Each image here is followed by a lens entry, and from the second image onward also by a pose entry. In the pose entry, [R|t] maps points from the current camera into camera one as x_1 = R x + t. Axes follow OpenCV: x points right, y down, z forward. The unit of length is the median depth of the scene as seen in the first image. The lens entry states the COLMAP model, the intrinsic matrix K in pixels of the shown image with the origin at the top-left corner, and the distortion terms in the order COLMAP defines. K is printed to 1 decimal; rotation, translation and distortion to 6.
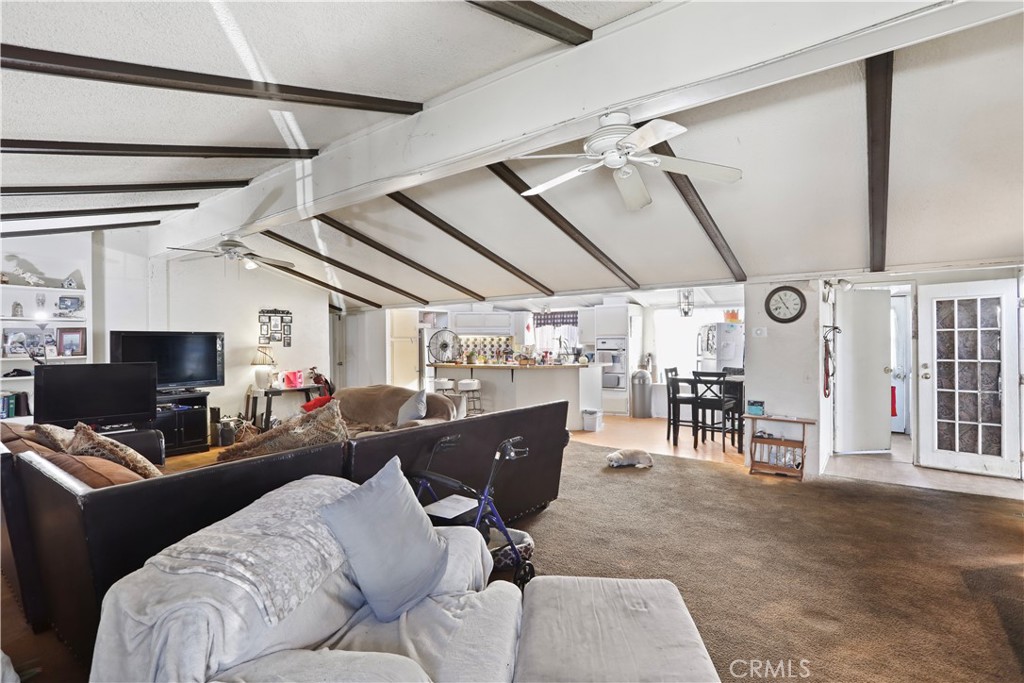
lens RADIAL K [[501.2, 0, 507.6], [0, 501.2, 341.1], [0, 0, 1]] dist [-0.044317, 0.016710]
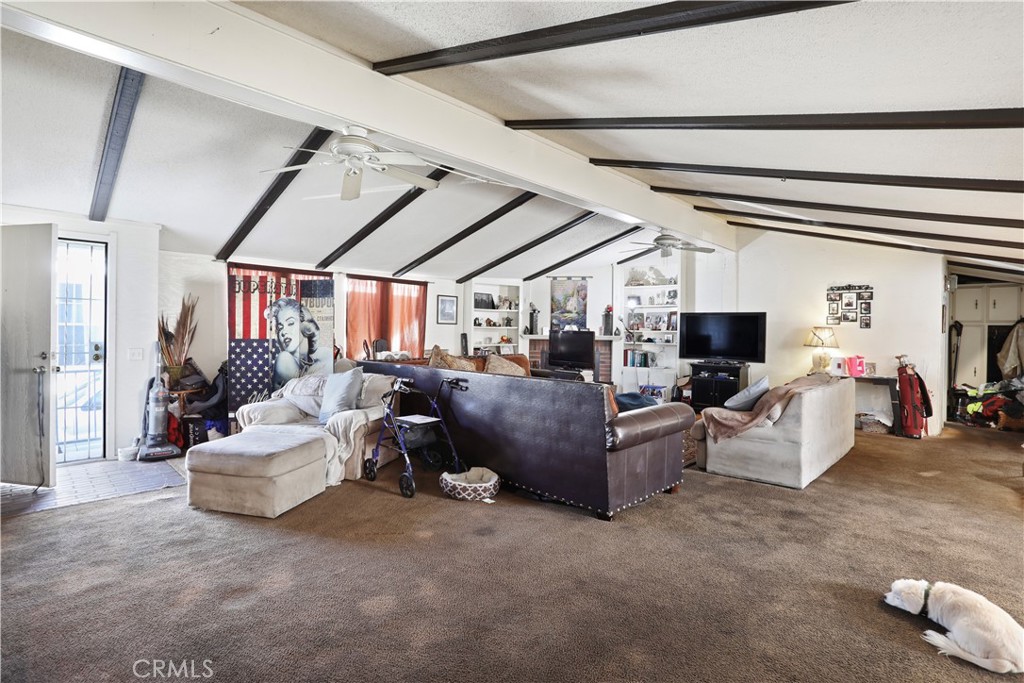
lens RADIAL K [[501.2, 0, 508.6], [0, 501.2, 338.1], [0, 0, 1]] dist [-0.044317, 0.016710]
pose [[-0.127397, 0.019055, -0.991669, 0.471797], [-0.015118, 0.999662, 0.021151, 0.020212], [0.991737, 0.017686, -0.127066, 0.523062]]
